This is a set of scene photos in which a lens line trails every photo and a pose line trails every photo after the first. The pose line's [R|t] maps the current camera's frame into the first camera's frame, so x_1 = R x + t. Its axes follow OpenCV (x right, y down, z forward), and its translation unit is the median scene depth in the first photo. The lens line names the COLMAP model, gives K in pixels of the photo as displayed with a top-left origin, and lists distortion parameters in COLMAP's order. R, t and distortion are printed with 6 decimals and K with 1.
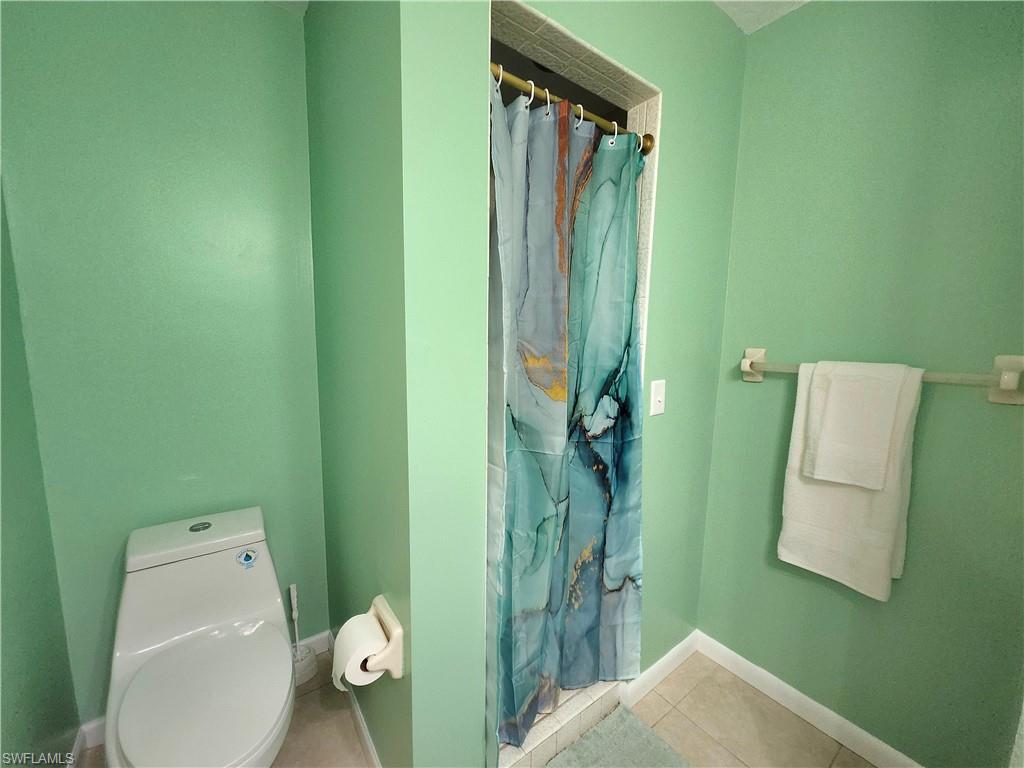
lens RADIAL K [[403.7, 0, 511.1], [0, 403.7, 387.9], [0, 0, 1]] dist [-0.003978, 0.000135]
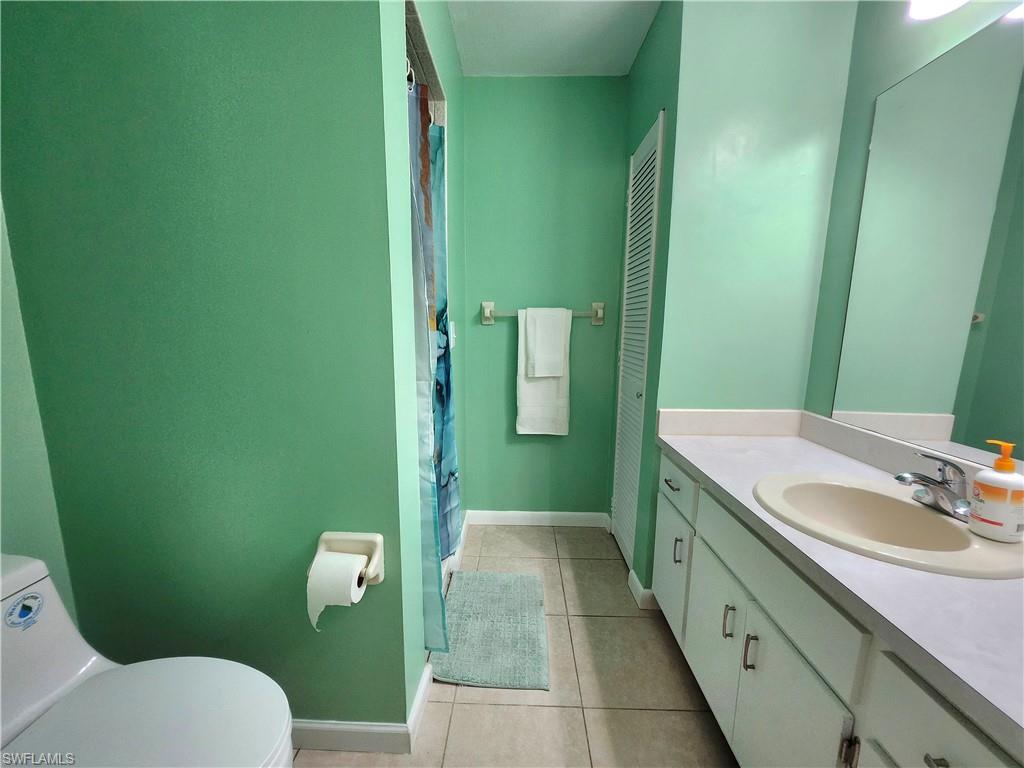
lens RADIAL K [[403.7, 0, 515.4], [0, 403.7, 387.3], [0, 0, 1]] dist [-0.003978, 0.000135]
pose [[0.600110, -0.133329, 0.788728, -0.617706], [0.101311, 0.990740, 0.090394, 0.101414], [-0.793476, 0.025660, 0.608060, 0.029289]]
